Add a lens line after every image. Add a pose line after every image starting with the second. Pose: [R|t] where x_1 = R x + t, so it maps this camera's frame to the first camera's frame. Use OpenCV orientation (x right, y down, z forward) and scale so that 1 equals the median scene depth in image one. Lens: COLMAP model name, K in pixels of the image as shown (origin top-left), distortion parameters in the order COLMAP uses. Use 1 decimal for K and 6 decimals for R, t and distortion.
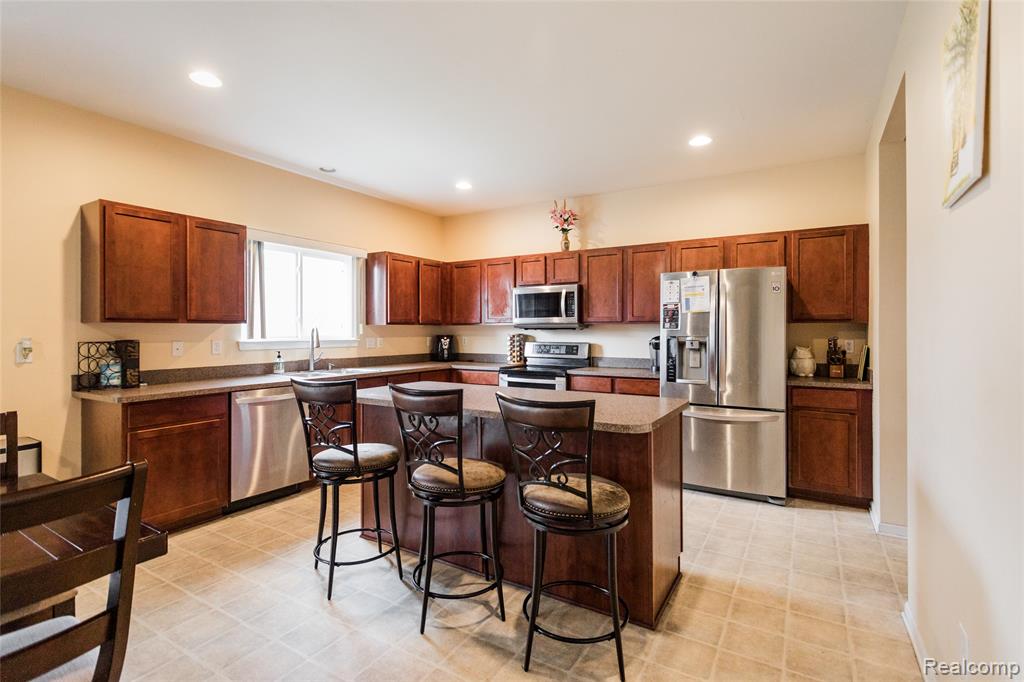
lens RADIAL K [[487.2, 0, 512.0], [0, 487.2, 341.0], [0, 0, 1]] dist [-0.021577, 0.007021]
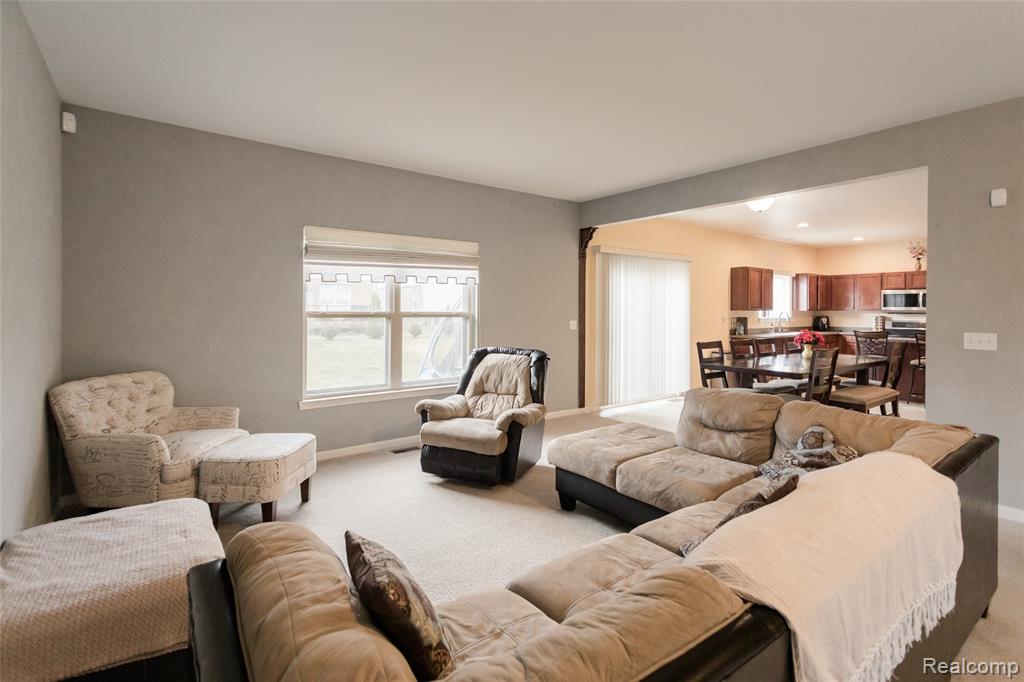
lens RADIAL K [[497.9, 0, 507.1], [0, 497.9, 314.2], [0, 0, 1]] dist [0.012827, 0.000229]
pose [[0.930260, 0.008292, -0.366807, -0.648711], [-0.013410, 0.999845, -0.011408, 0.020584], [0.366655, 0.015531, 0.930227, -1.334360]]
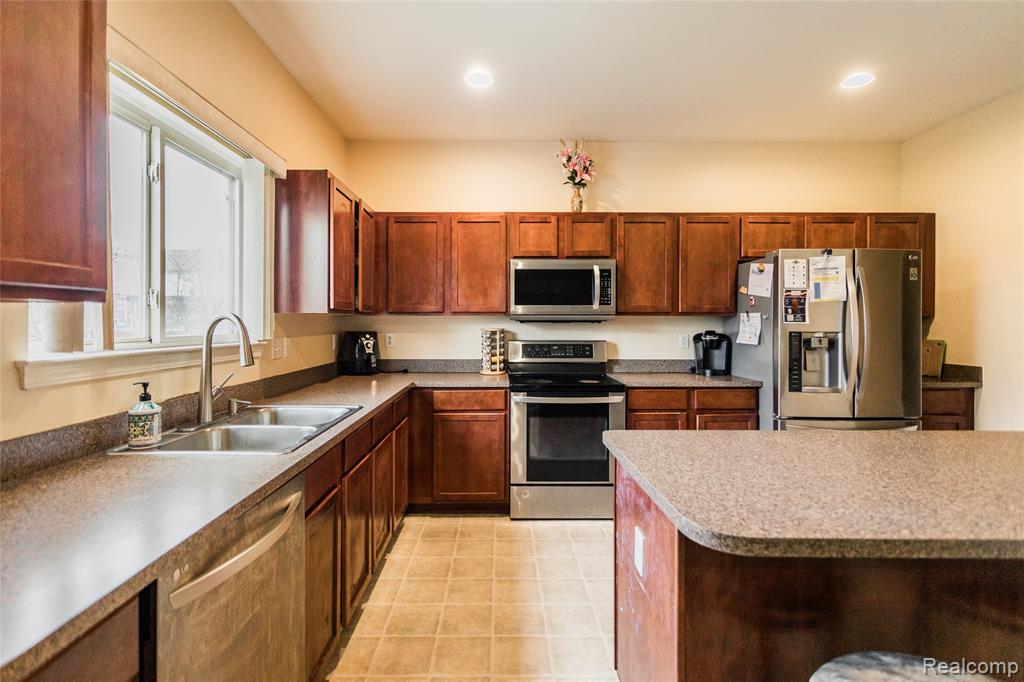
lens RADIAL K [[497.9, 0, 507.1], [0, 497.9, 314.2], [0, 0, 1]] dist [0.012827, 0.000229]
pose [[0.852317, 0.010018, 0.522930, -0.375997], [0.009458, 0.999358, -0.034561, -0.012017], [-0.522940, 0.034403, 0.851675, 0.454483]]
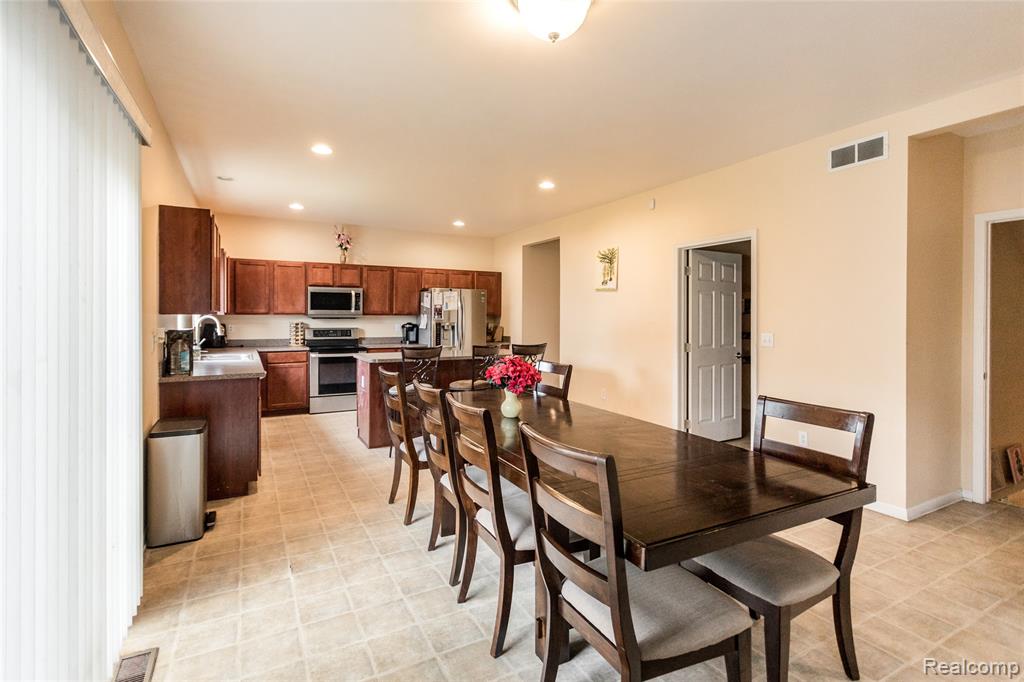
lens RADIAL K [[490.9, 0, 515.3], [0, 490.9, 325.8], [0, 0, 1]] dist [-0.001610, 0.007396]
pose [[0.499149, -0.013007, 0.866418, -0.914876], [0.015944, 0.999856, 0.005825, -0.003308], [-0.866369, 0.010906, 0.499285, -0.147079]]
